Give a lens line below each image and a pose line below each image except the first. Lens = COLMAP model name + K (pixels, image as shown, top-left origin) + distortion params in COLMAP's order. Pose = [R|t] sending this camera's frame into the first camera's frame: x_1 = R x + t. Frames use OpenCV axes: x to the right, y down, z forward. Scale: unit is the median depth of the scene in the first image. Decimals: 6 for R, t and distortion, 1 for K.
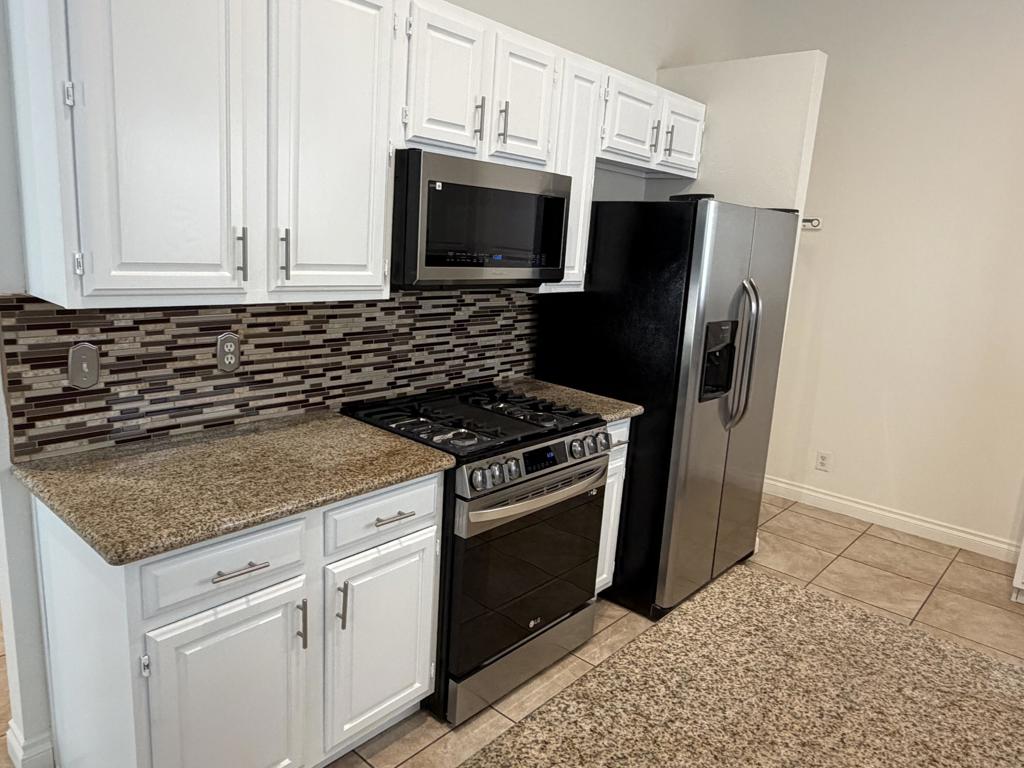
lens RADIAL K [[698.6, 0, 507.4], [0, 698.6, 387.0], [0, 0, 1]] dist [0.004201, 0.000168]
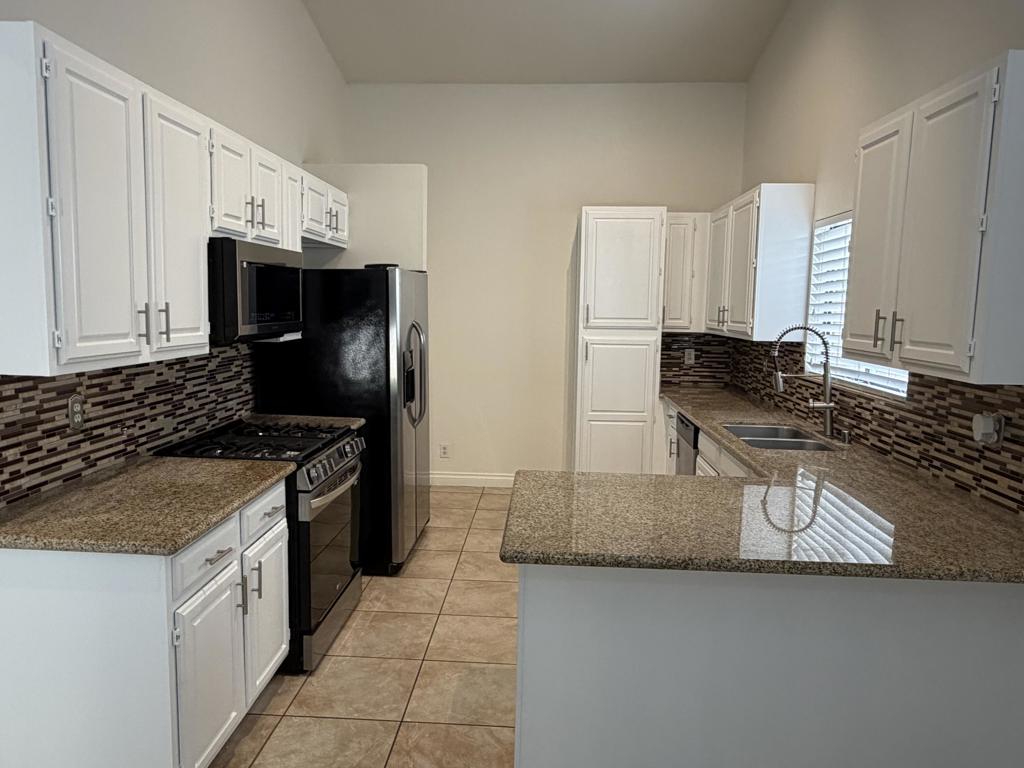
lens RADIAL K [[698.6, 0, 507.6], [0, 698.6, 390.5], [0, 0, 1]] dist [0.004201, 0.000168]
pose [[0.782273, -0.125401, 0.610184, -0.515476], [0.161910, 0.986794, -0.004773, 0.032922], [-0.601527, 0.102529, 0.792246, -0.305676]]
